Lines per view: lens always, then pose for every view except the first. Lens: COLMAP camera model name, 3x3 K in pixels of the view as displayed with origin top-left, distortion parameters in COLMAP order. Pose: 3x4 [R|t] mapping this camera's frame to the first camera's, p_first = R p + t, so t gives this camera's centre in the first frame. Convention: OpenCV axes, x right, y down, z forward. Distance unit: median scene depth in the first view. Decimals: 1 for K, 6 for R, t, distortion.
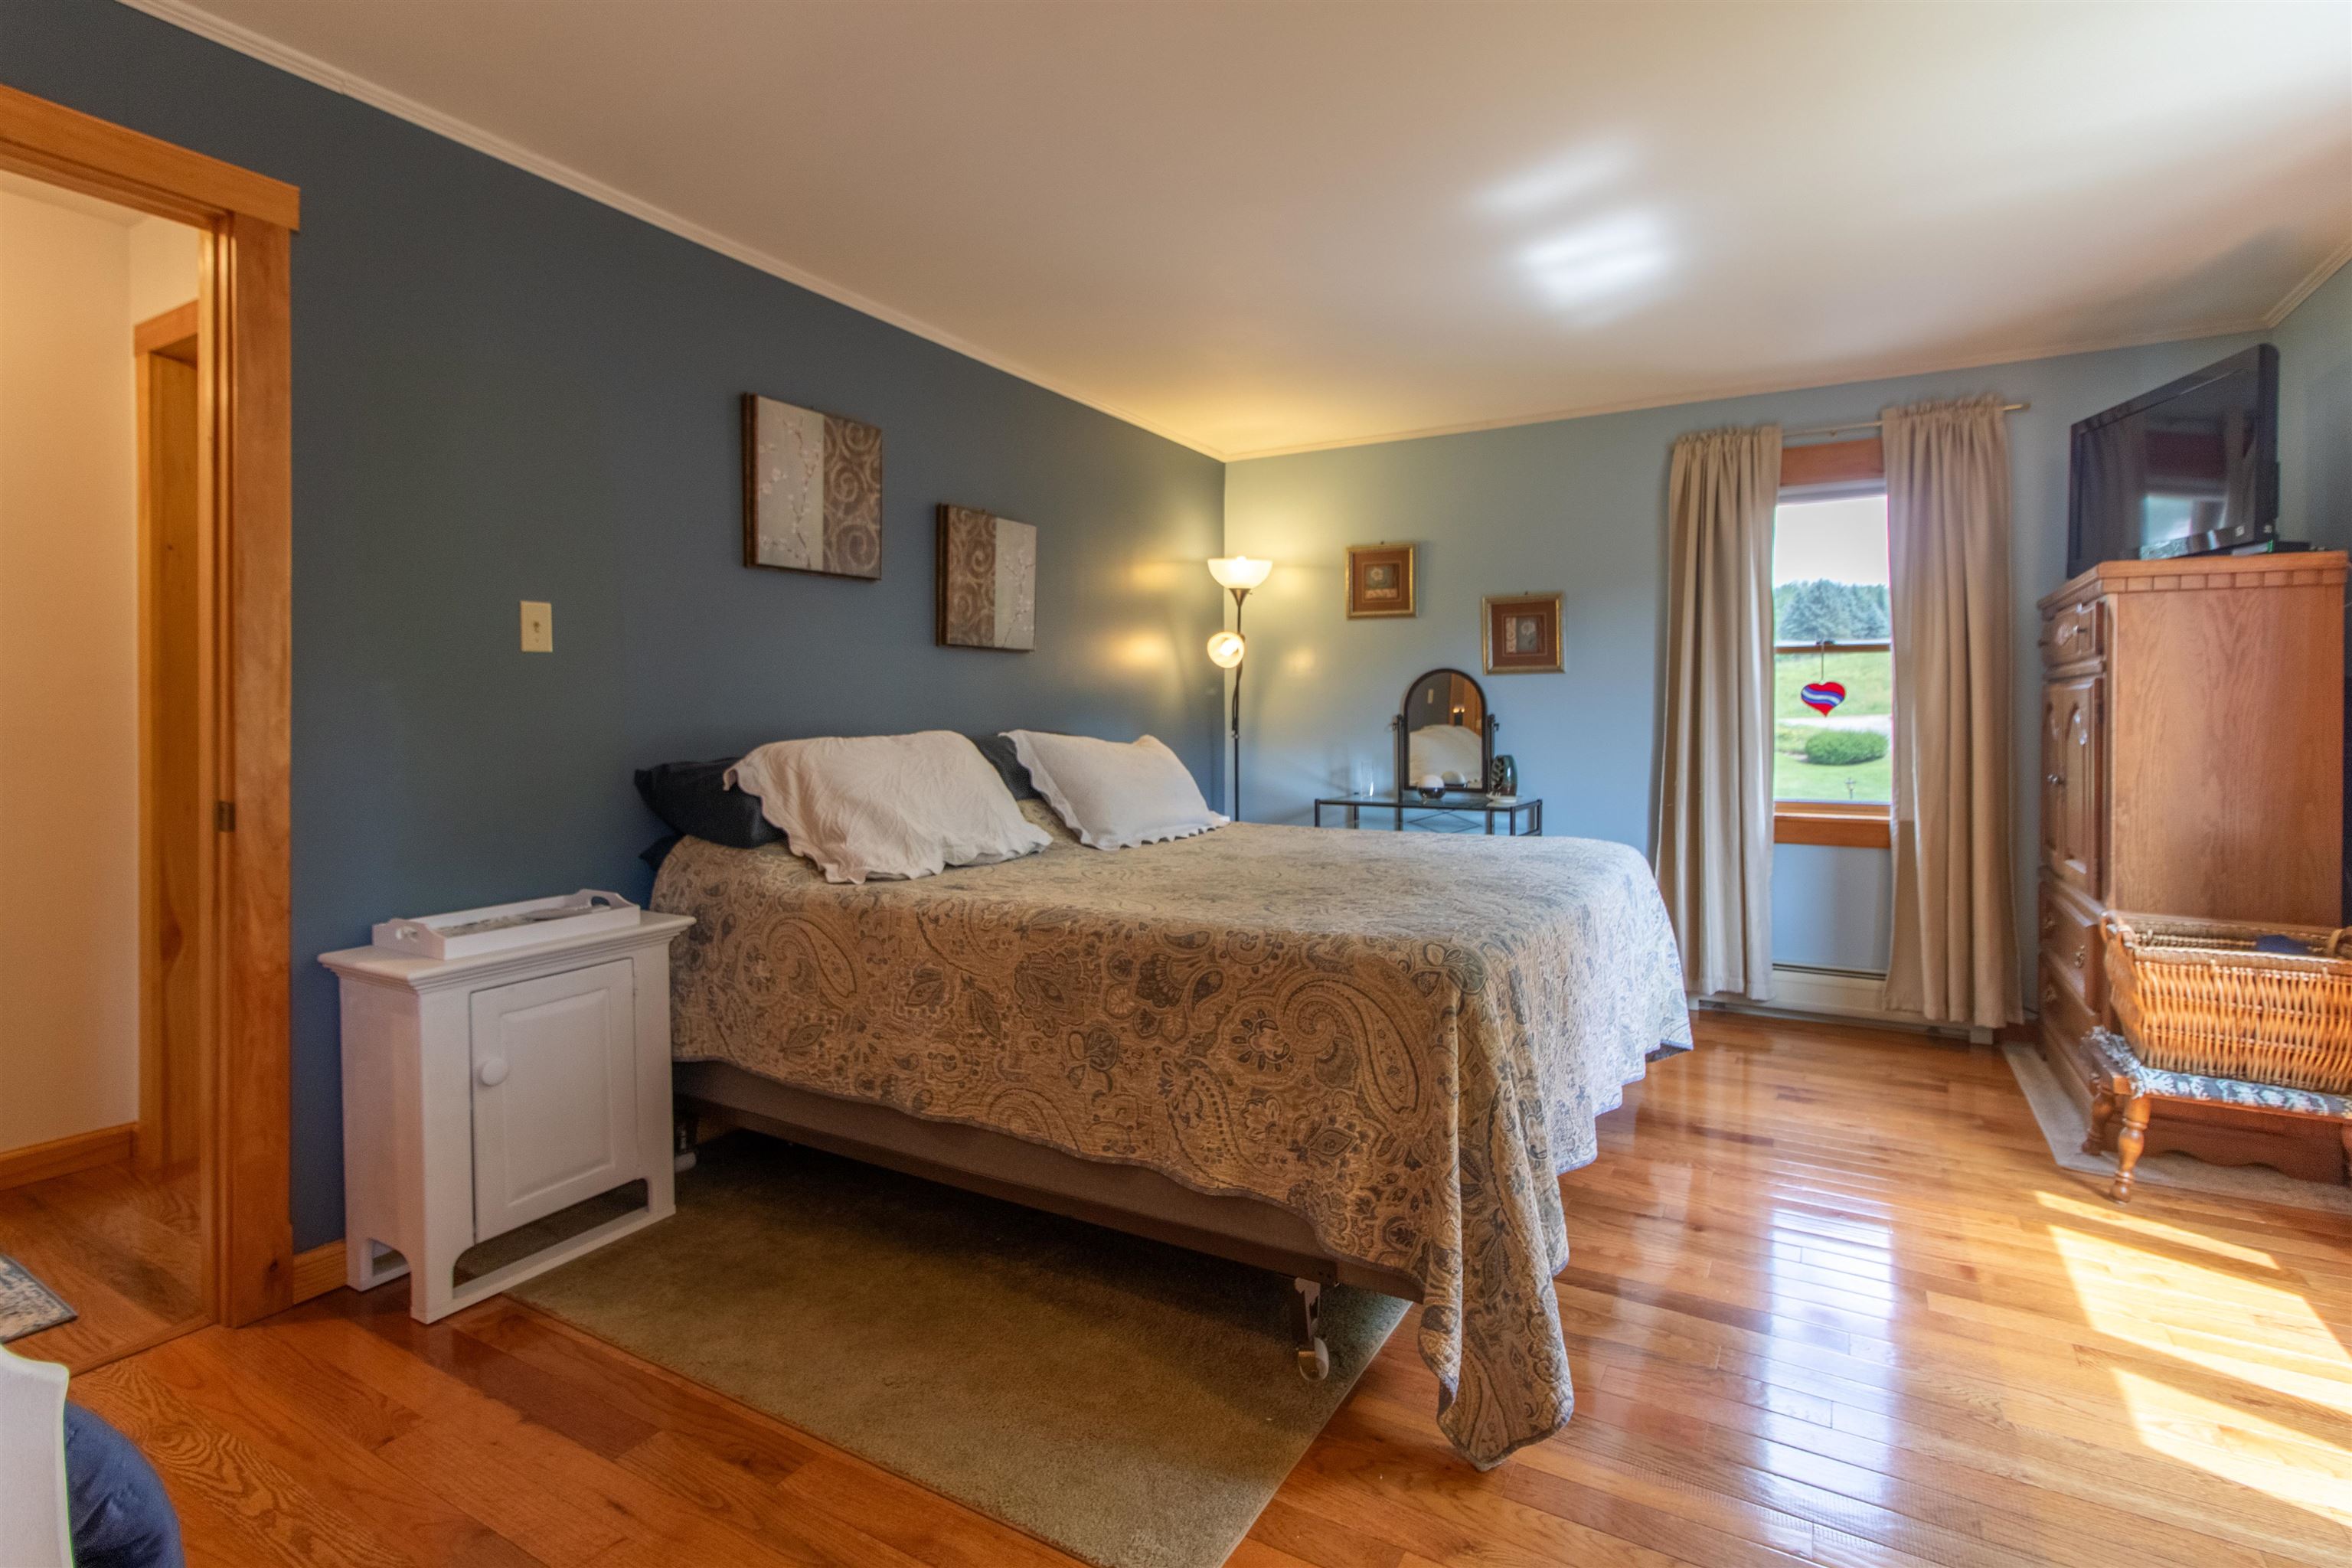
lens RADIAL K [[1097.6, 0, 1196.7], [0, 1097.6, 724.5], [0, 0, 1]] dist [0.000302, 0.000038]
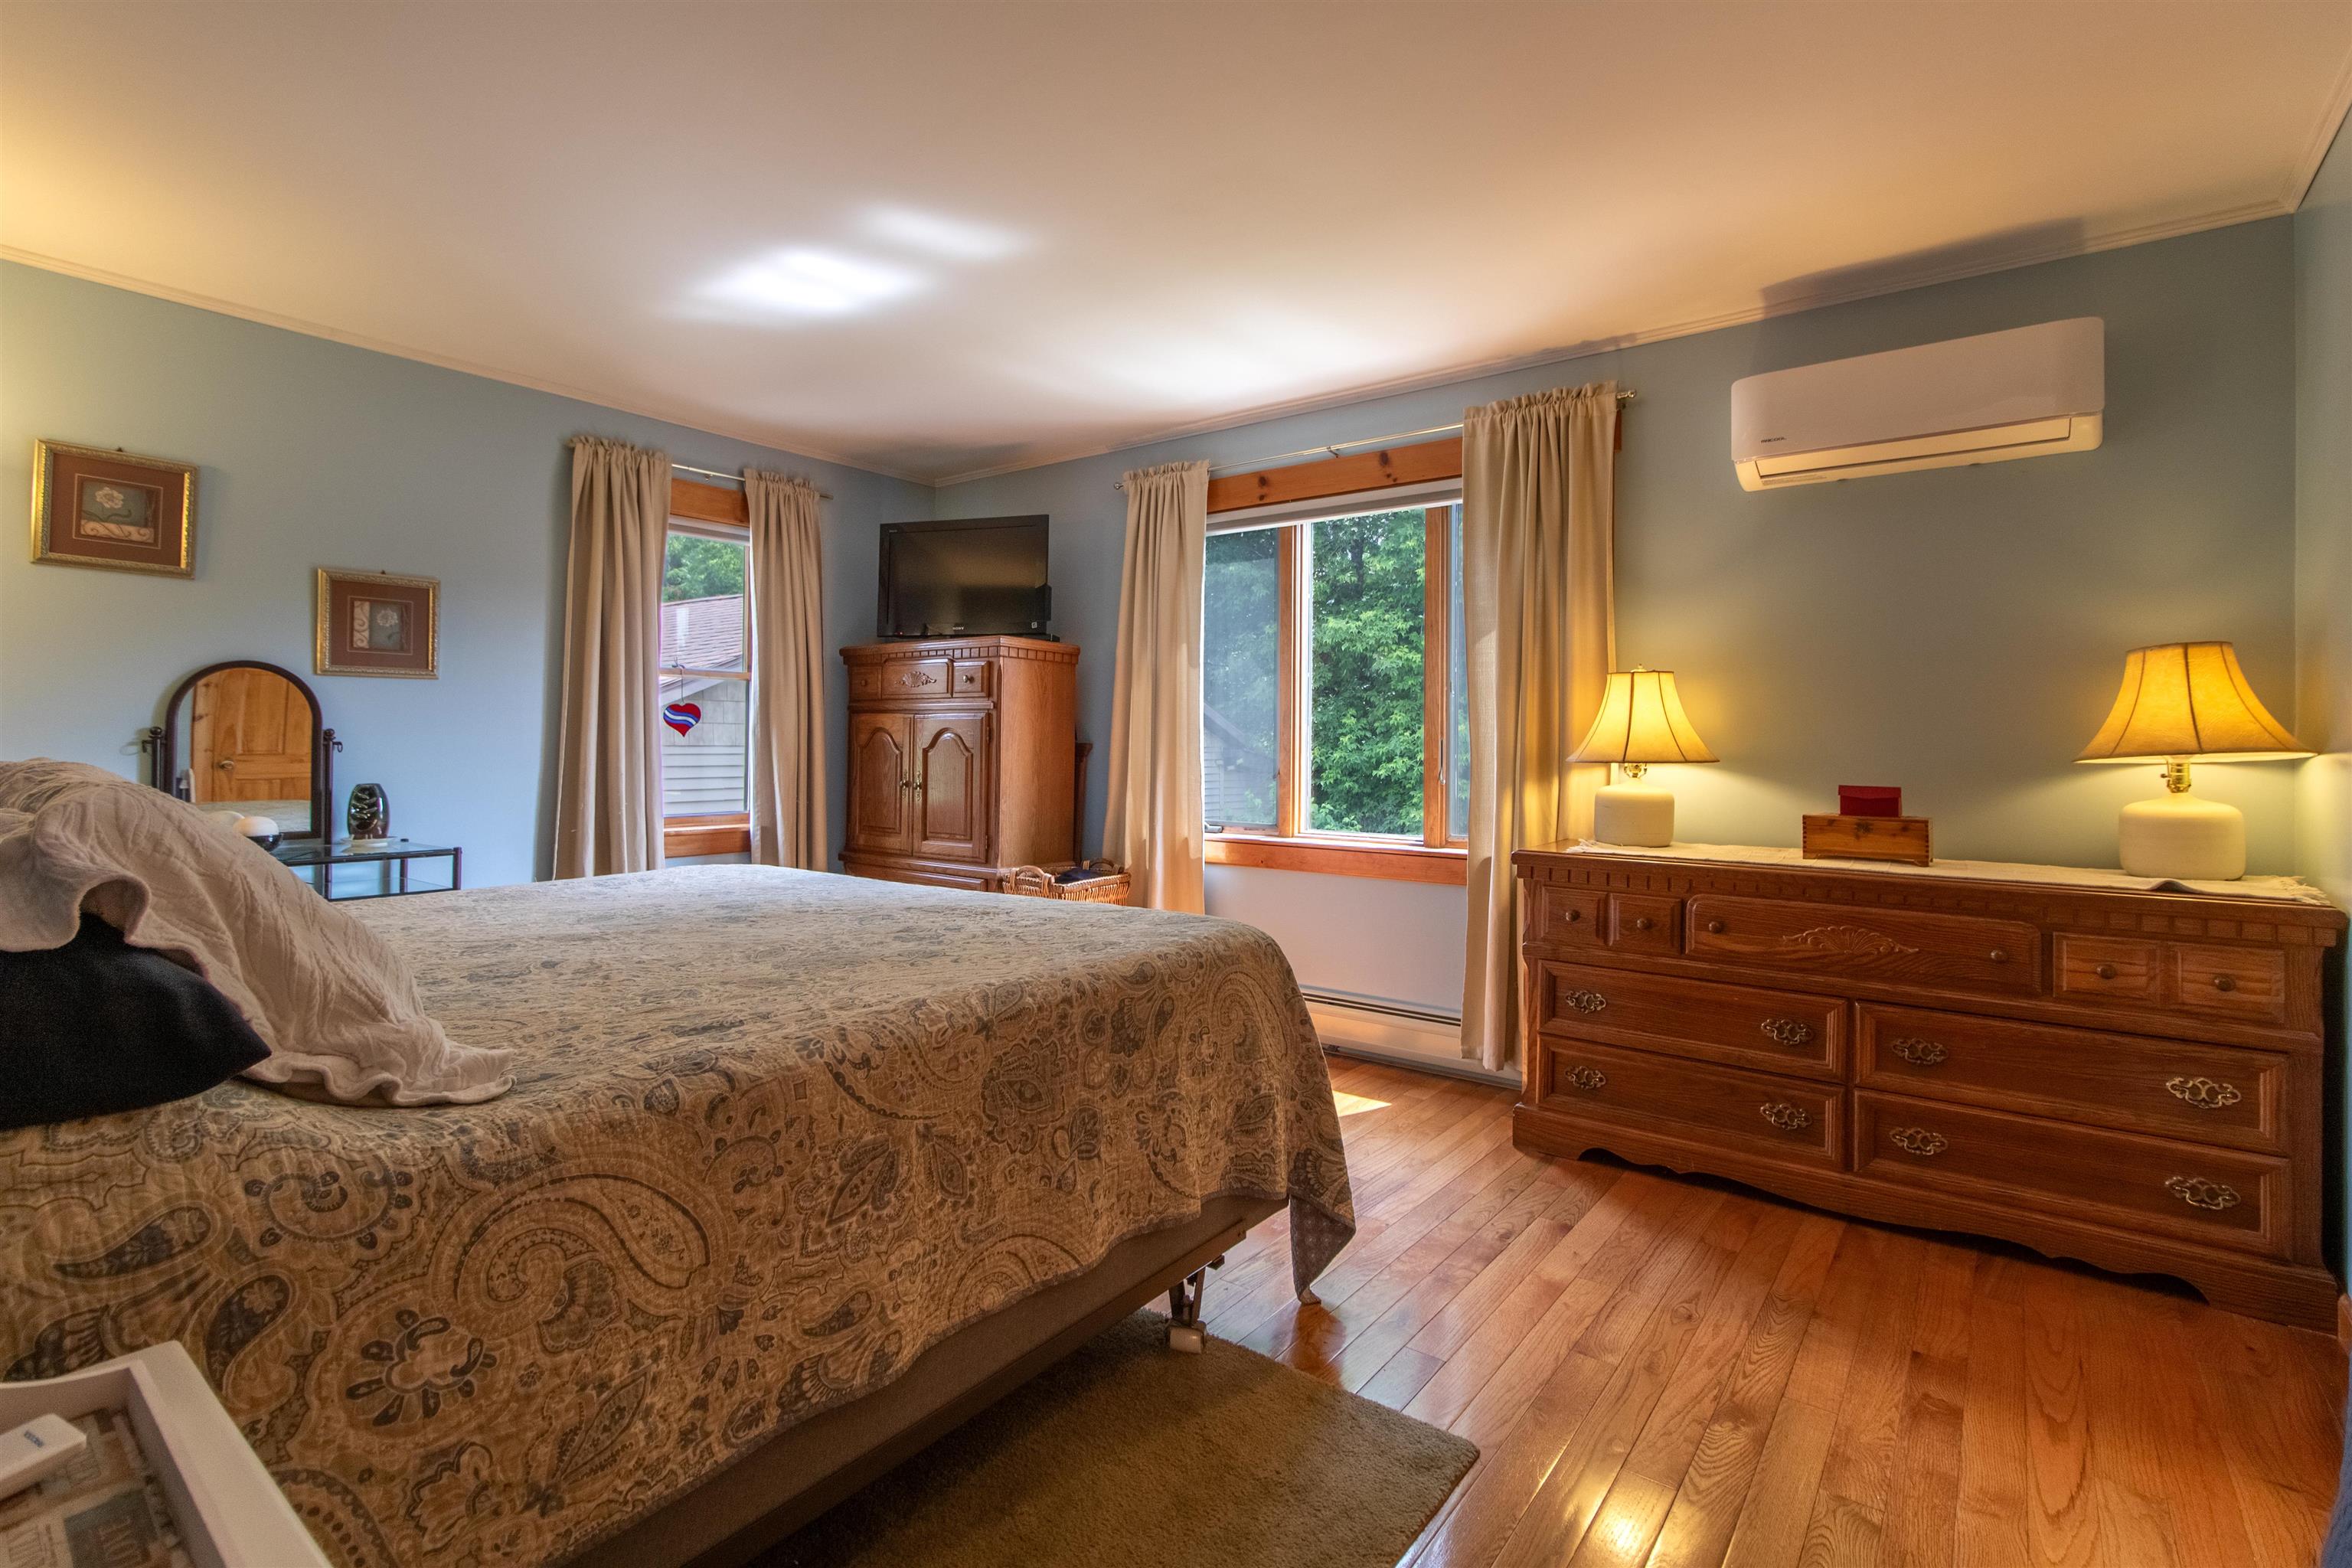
lens RADIAL K [[1097.6, 0, 1180.0], [0, 1097.6, 737.6], [0, 0, 1]] dist [0.000302, 0.000038]
pose [[0.138692, 0.006546, 0.990314, -0.696275], [-0.002320, 0.999978, -0.006285, -0.000977], [-0.990333, -0.001426, 0.138704, 0.621957]]
